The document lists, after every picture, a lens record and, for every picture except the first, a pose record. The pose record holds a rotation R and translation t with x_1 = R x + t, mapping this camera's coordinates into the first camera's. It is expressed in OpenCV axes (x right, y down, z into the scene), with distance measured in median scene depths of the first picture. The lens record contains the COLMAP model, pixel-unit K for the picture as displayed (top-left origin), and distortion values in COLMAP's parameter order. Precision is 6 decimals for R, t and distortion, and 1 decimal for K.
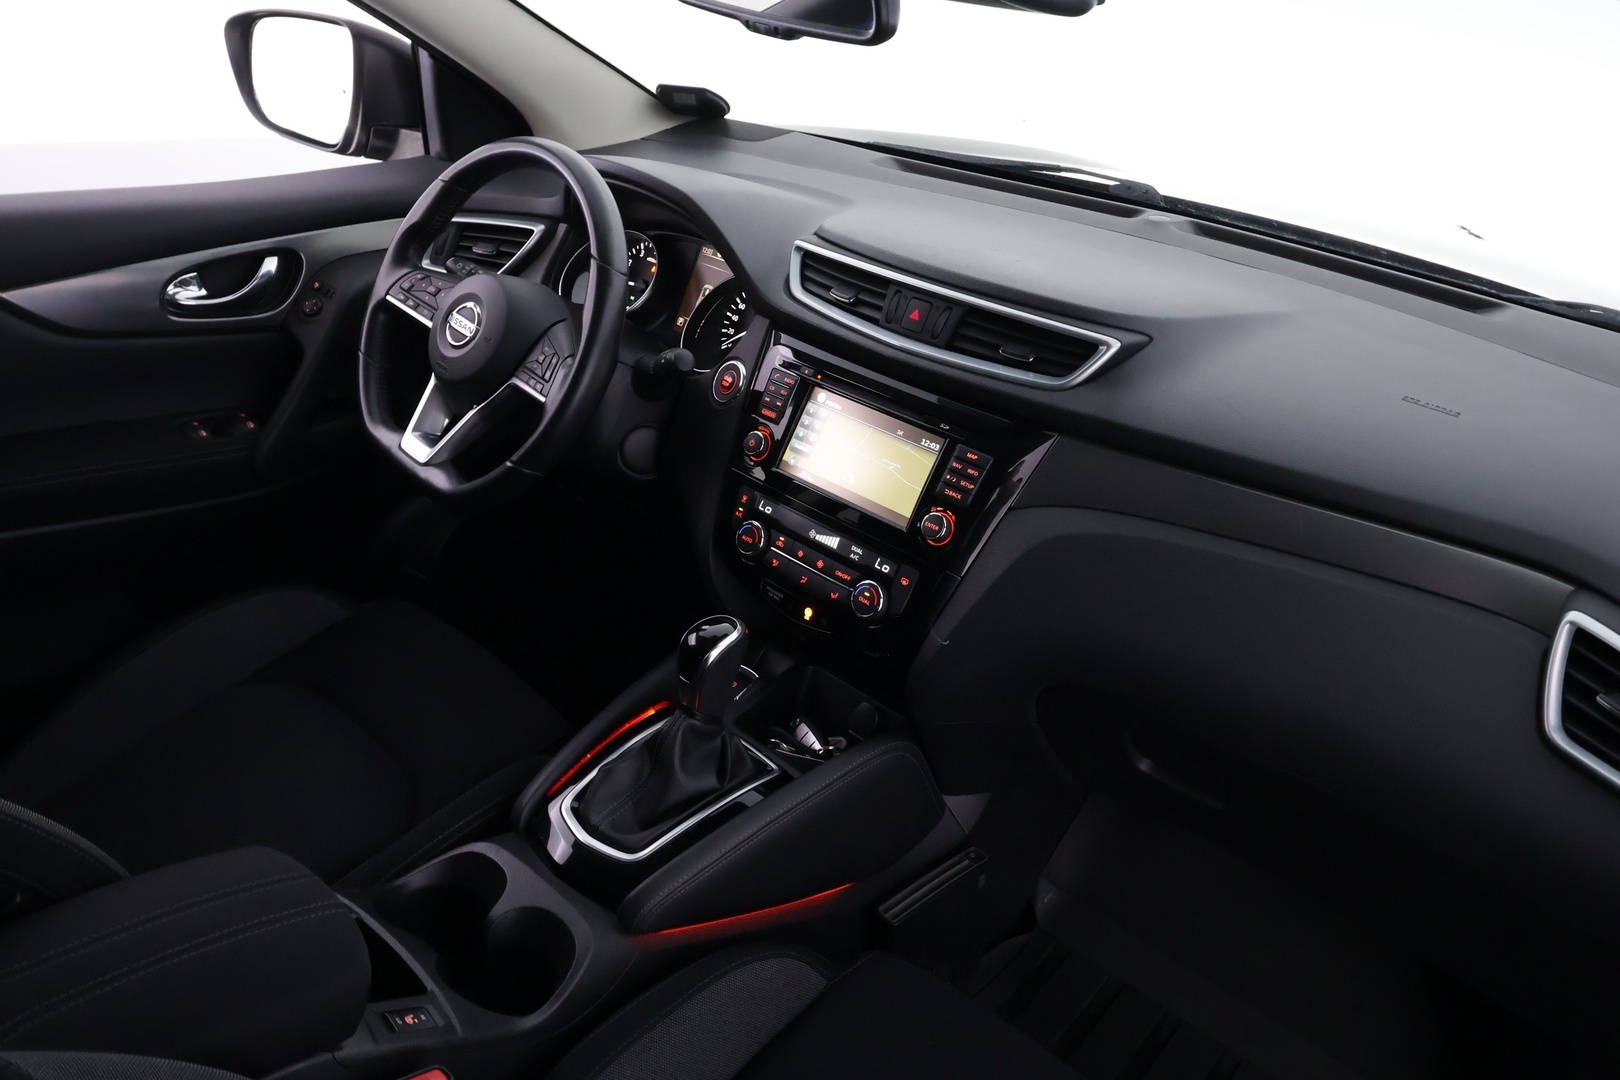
lens RADIAL K [[1259.6, 0, 813.9], [0, 1259.6, 556.2], [0, 0, 1]] dist [-0.003934, 0.001634]
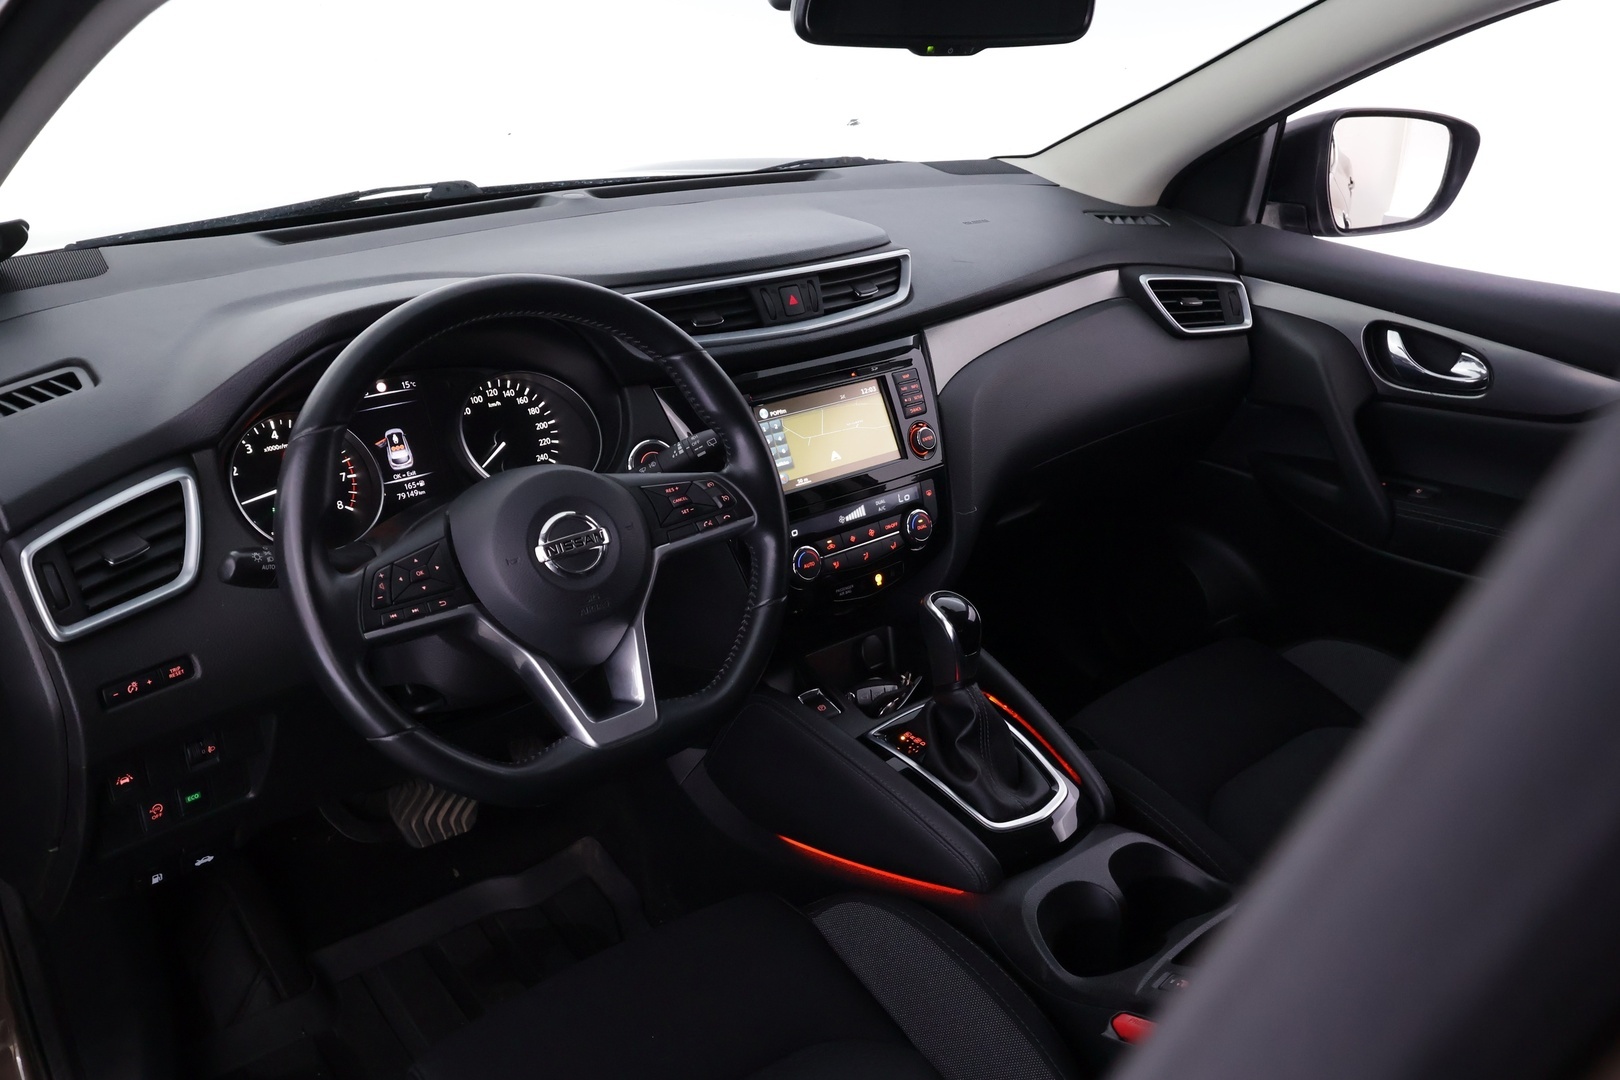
lens RADIAL K [[1259.6, 0, 813.9], [0, 1259.6, 556.2], [0, 0, 1]] dist [-0.003934, 0.001634]
pose [[0.126087, -0.495539, 0.859385, -0.936429], [0.453527, 0.799260, 0.394330, -0.424619], [-0.882278, 0.340035, 0.325517, 0.687904]]
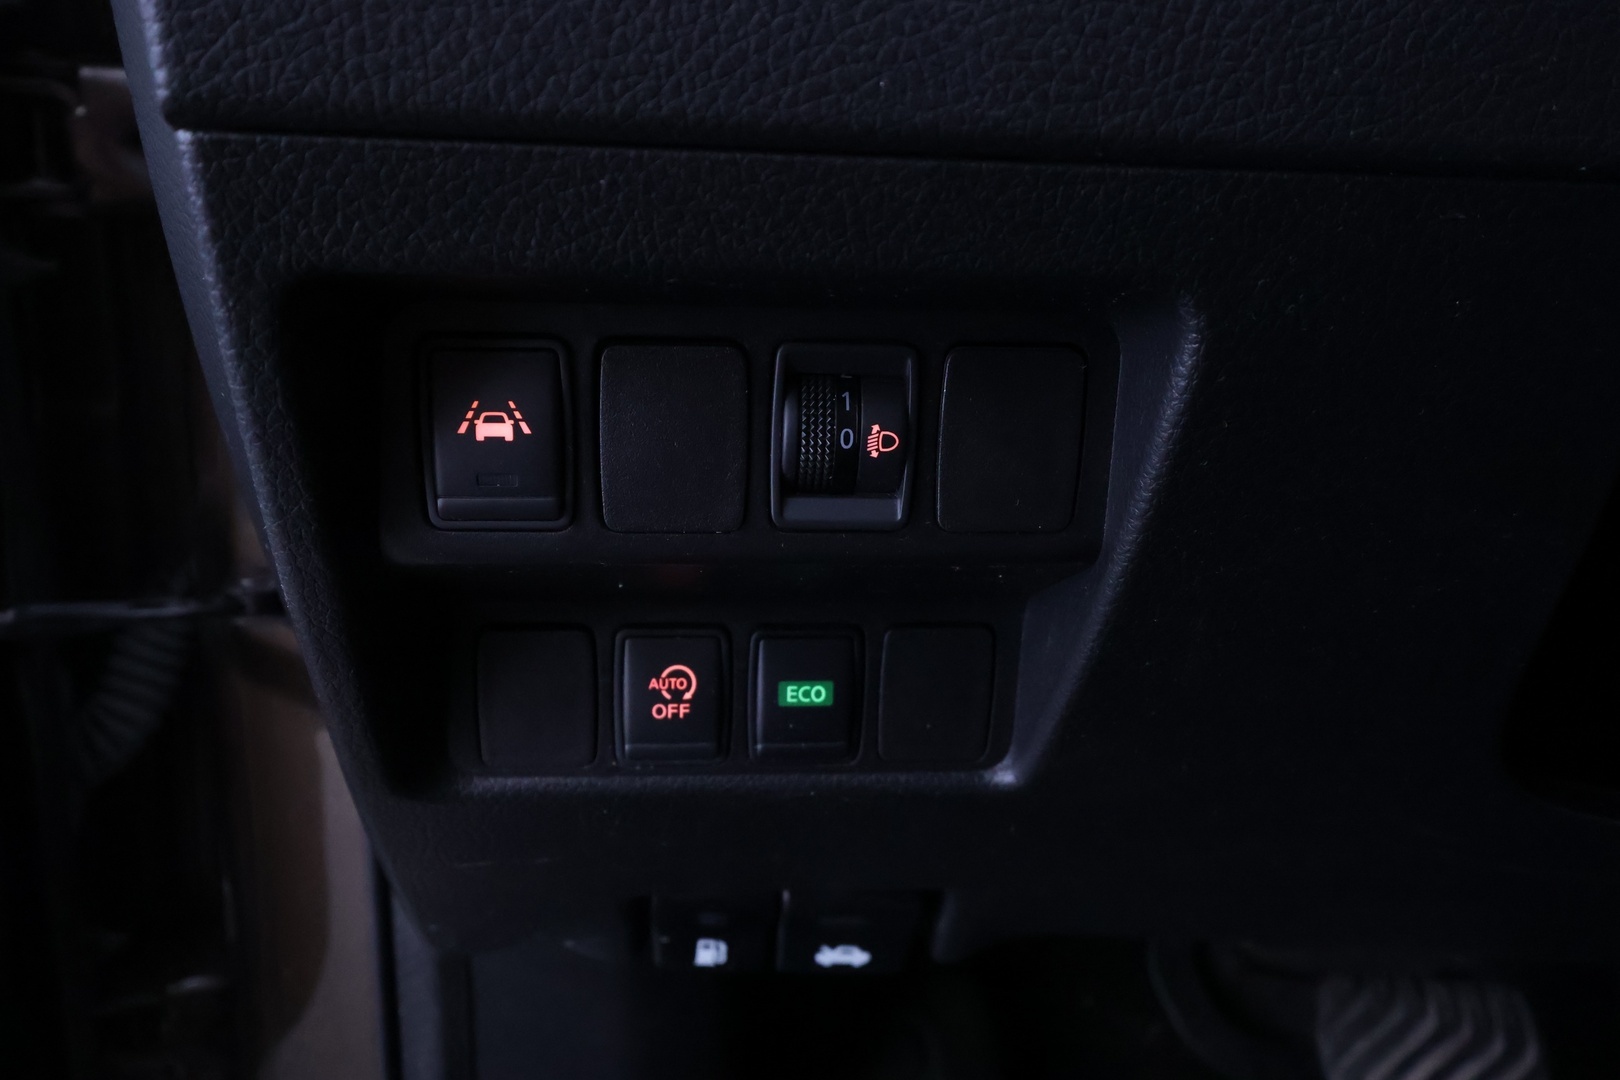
lens RADIAL K [[1259.6, 0, 813.9], [0, 1259.6, 556.2], [0, 0, 1]] dist [-0.003934, 0.001634]
pose [[0.746925, -0.259970, 0.611979, -0.459786], [0.344190, 0.938657, -0.021344, -0.162417], [-0.568890, 0.226579, 0.790586, 1.217589]]
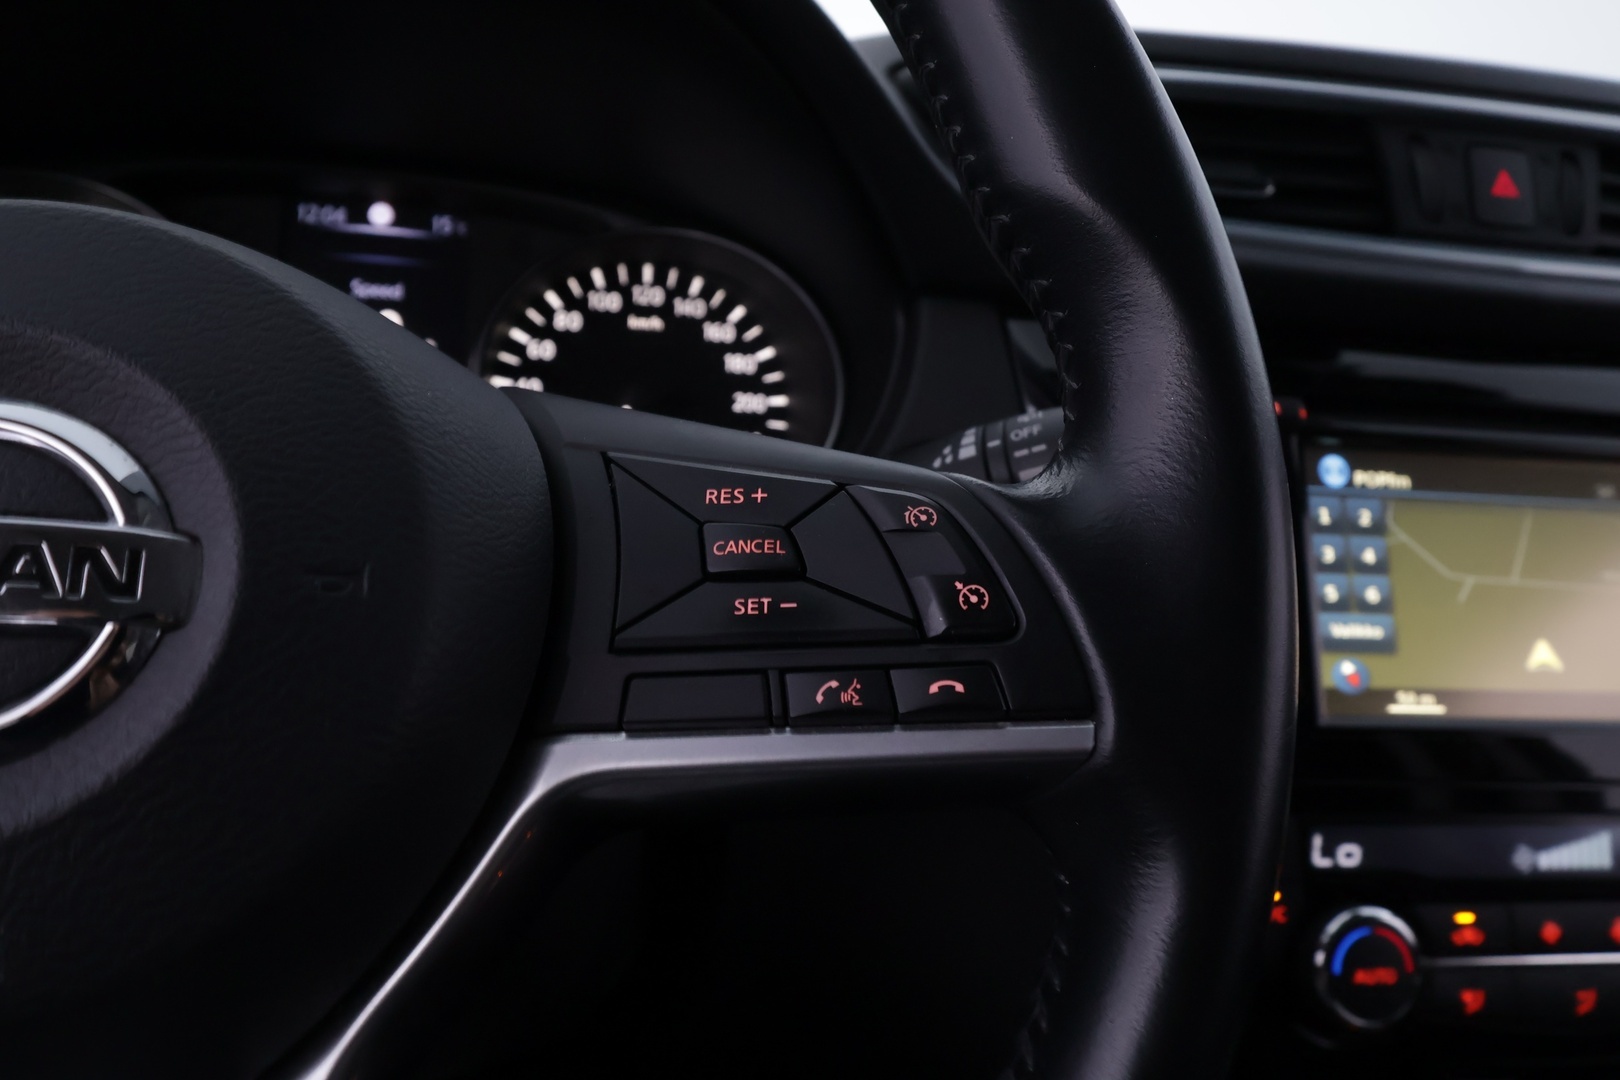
lens RADIAL K [[1259.6, 0, 813.9], [0, 1259.6, 556.2], [0, 0, 1]] dist [-0.003934, 0.001634]
pose [[0.604920, -0.260475, 0.752479, -0.341472], [0.334142, 0.940795, 0.057045, -0.173616], [-0.722787, 0.216927, 0.656142, 0.904544]]
